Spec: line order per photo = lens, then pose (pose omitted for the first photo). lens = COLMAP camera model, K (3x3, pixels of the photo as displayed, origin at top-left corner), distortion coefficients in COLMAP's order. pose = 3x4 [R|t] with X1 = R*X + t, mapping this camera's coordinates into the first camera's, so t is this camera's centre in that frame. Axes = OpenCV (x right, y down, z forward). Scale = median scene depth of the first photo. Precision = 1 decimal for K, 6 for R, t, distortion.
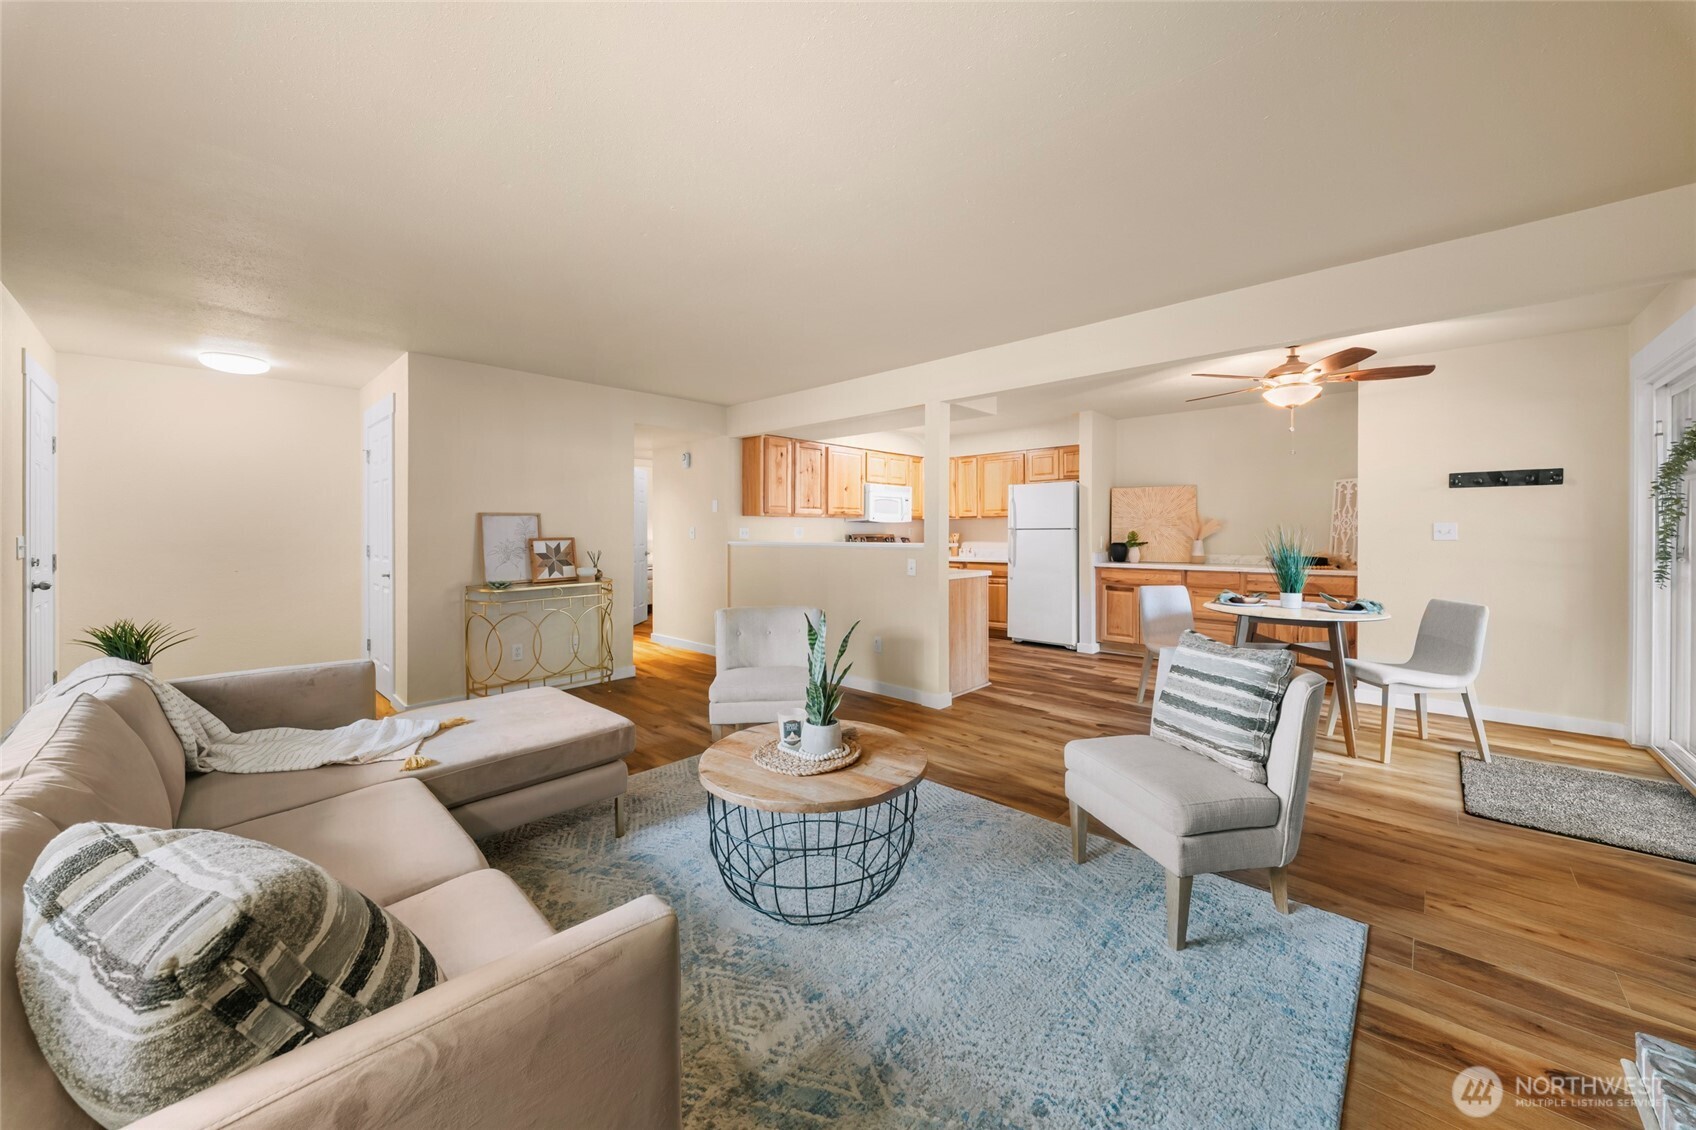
lens RADIAL K [[605.7, 0, 855.6], [0, 605.7, 551.3], [0, 0, 1]] dist [0.003582, -0.003555]
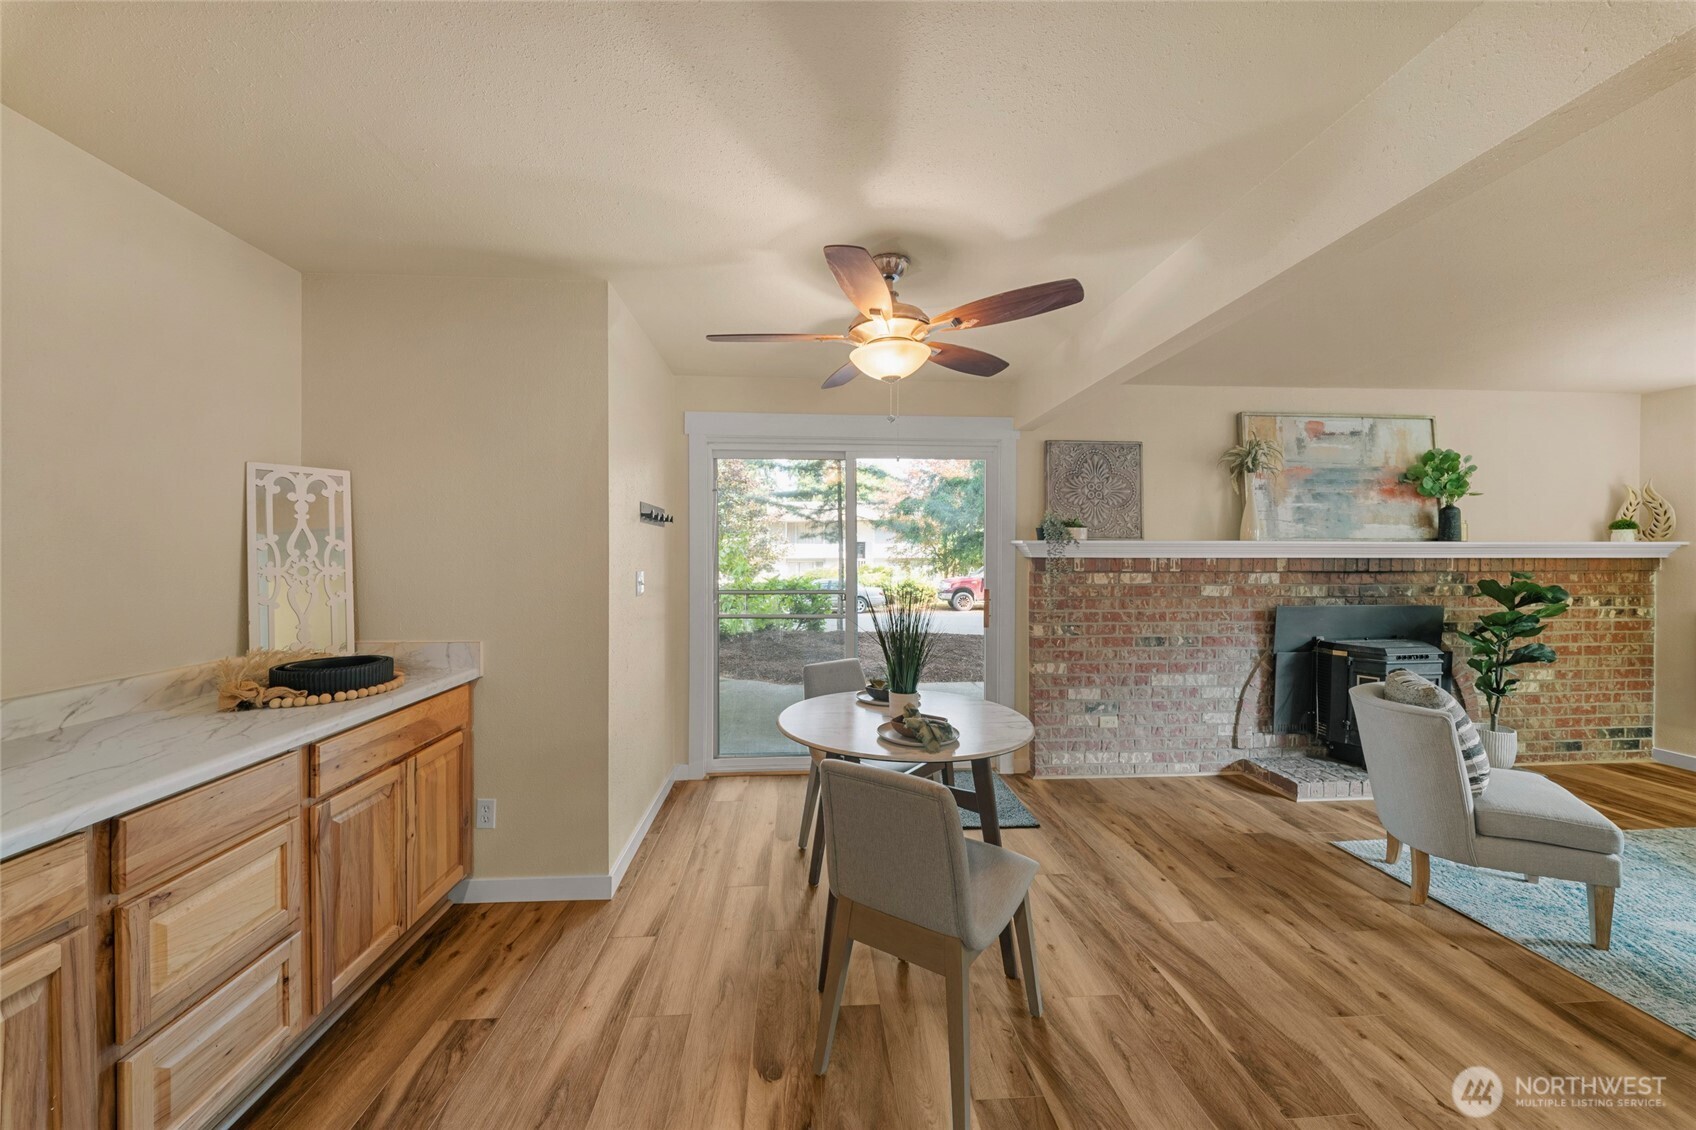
lens RADIAL K [[605.7, 0, 839.4], [0, 605.7, 558.3], [0, 0, 1]] dist [0.003582, -0.003555]
pose [[-0.737214, -0.001750, 0.675657, 0.218583], [0.020157, 0.999495, 0.024582, -0.048371], [-0.675358, 0.031741, -0.736807, 0.886548]]
